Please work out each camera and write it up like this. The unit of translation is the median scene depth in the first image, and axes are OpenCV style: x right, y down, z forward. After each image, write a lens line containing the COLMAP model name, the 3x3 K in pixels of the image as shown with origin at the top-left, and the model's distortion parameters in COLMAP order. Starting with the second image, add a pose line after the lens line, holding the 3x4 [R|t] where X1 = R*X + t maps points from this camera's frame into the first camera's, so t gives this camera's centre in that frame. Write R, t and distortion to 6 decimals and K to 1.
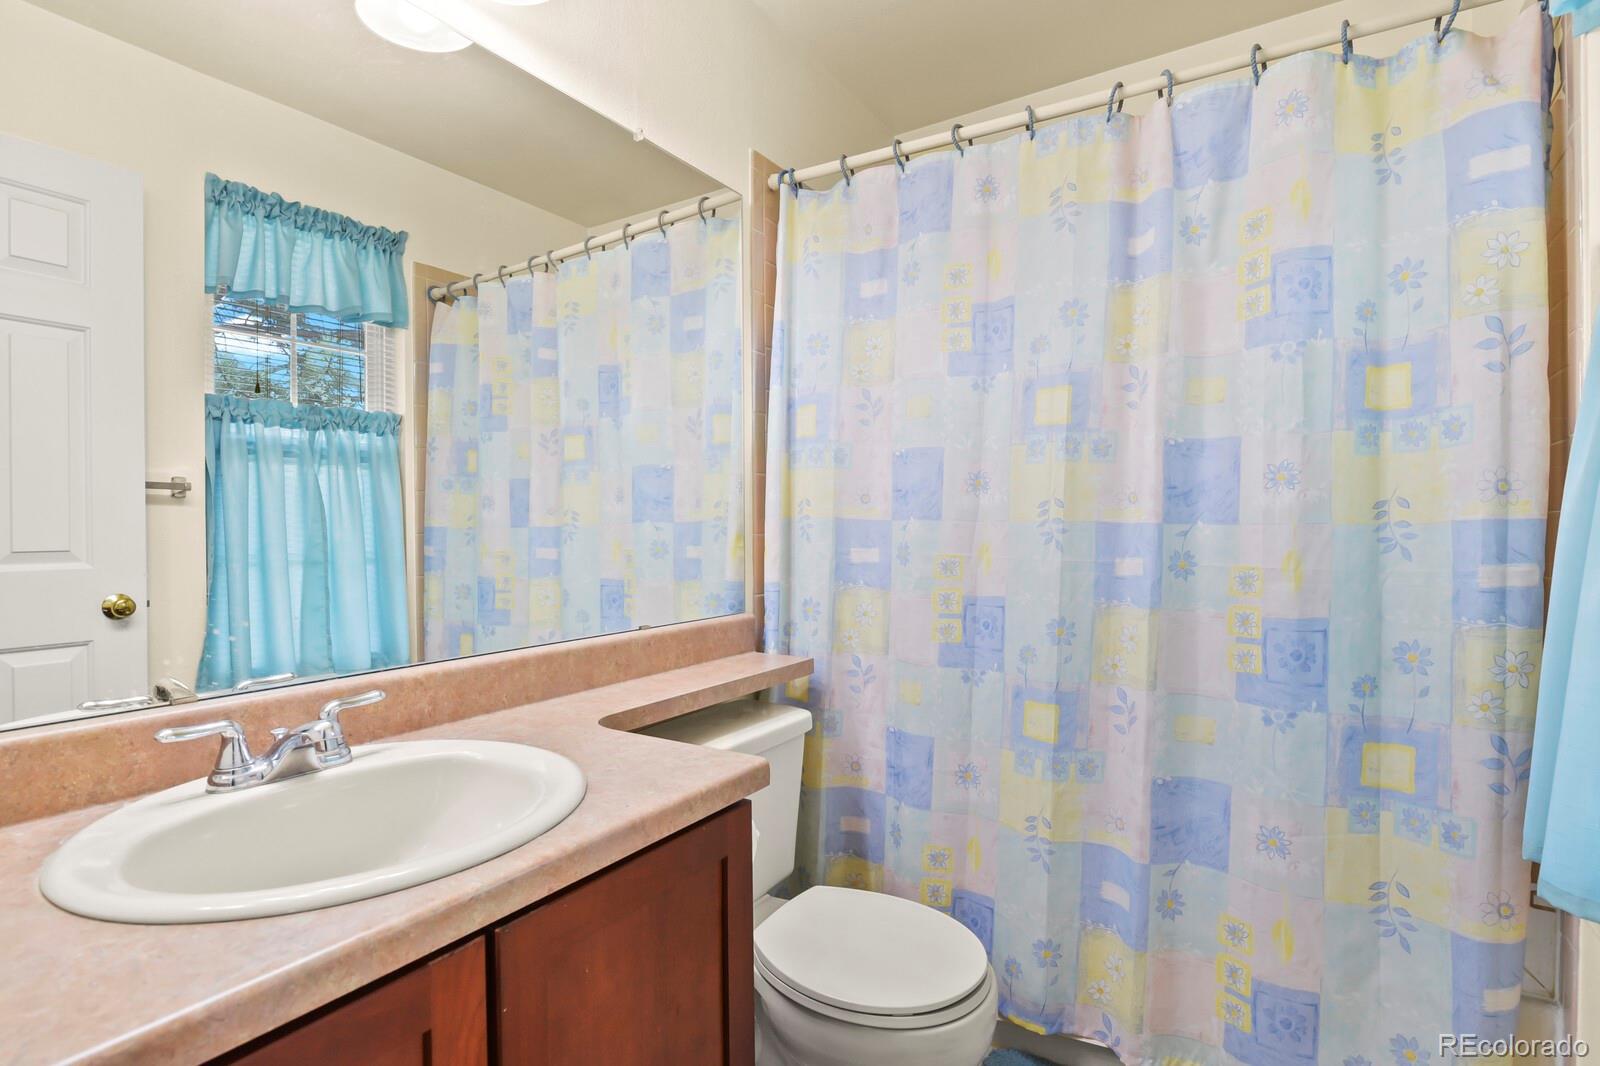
lens RADIAL K [[768.1, 0, 798.8], [0, 768.1, 534.4], [0, 0, 1]] dist [-0.004409, -0.000601]
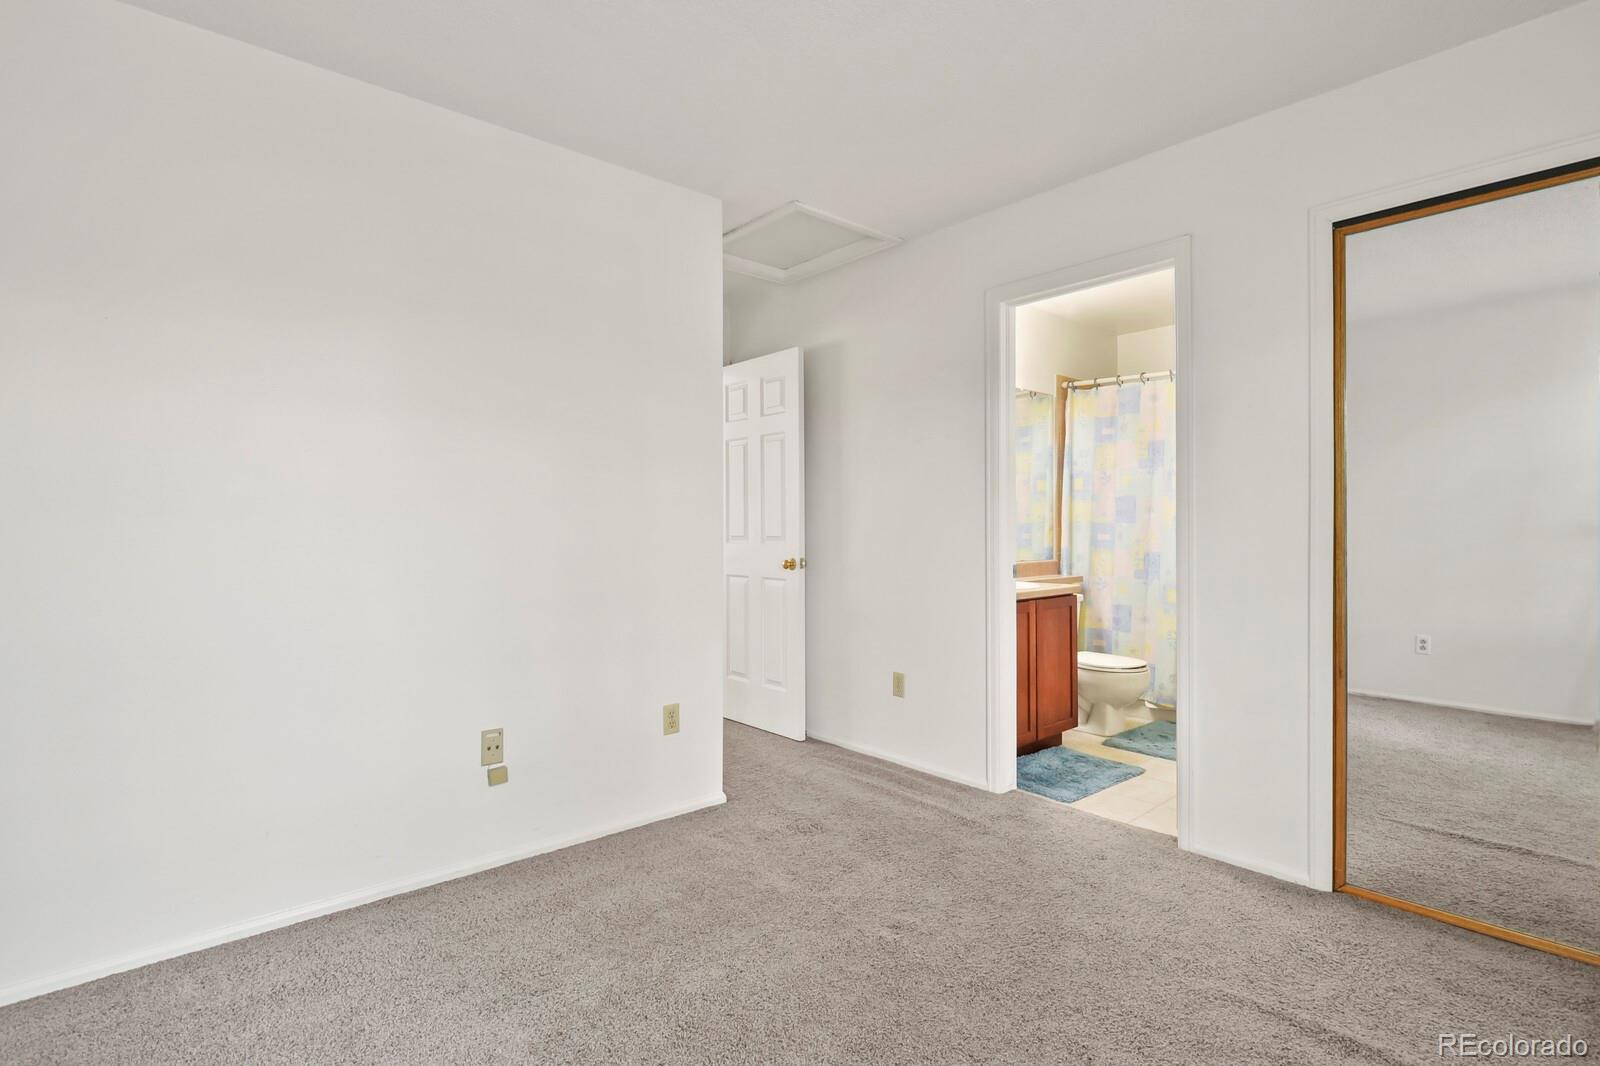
lens RADIAL K [[768.1, 0, 799.8], [0, 768.1, 537.0], [0, 0, 1]] dist [-0.004409, -0.000601]
pose [[0.960960, 0.002421, -0.276677, -0.176054], [0.000717, 0.999937, 0.011242, -0.000770], [0.276686, -0.011002, 0.960897, -1.699004]]
